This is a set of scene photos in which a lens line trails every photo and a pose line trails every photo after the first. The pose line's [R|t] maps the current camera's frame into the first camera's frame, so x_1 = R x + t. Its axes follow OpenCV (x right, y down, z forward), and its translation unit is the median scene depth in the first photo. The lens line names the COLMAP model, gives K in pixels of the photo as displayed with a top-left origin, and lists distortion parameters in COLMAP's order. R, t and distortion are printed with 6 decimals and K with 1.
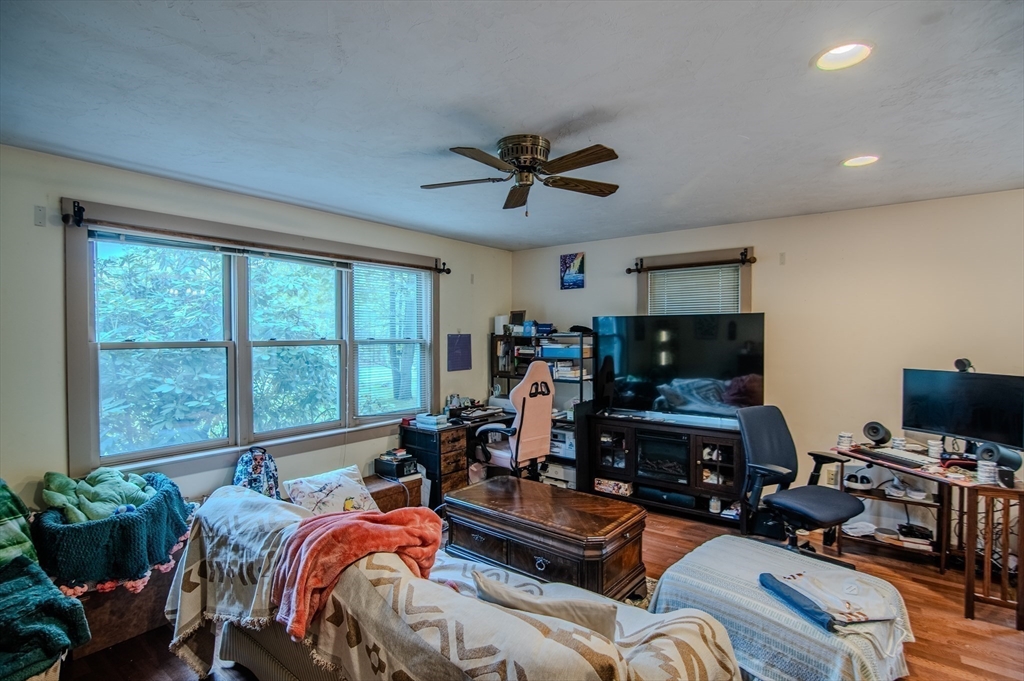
lens RADIAL K [[502.7, 0, 511.5], [0, 502.7, 344.2], [0, 0, 1]] dist [-0.024791, 0.003248]
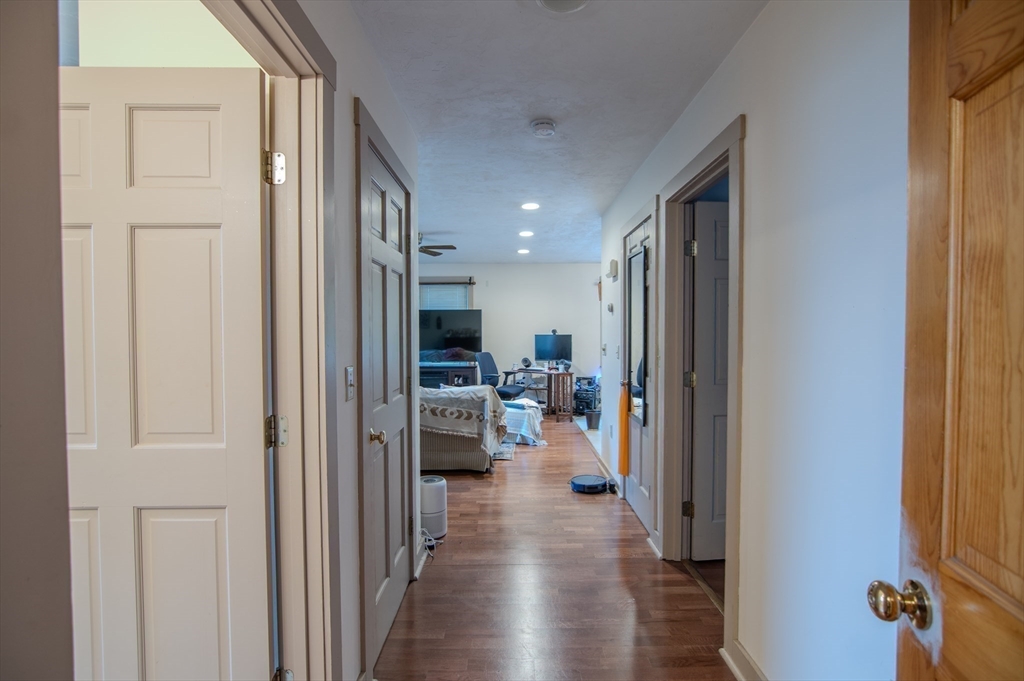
lens RADIAL K [[502.7, 0, 511.5], [0, 502.7, 344.2], [0, 0, 1]] dist [-0.024791, 0.003248]
pose [[0.793132, -0.011390, 0.608943, -0.768836], [0.011172, 0.999929, 0.004152, 0.085042], [-0.608947, 0.003510, 0.793203, -0.843870]]
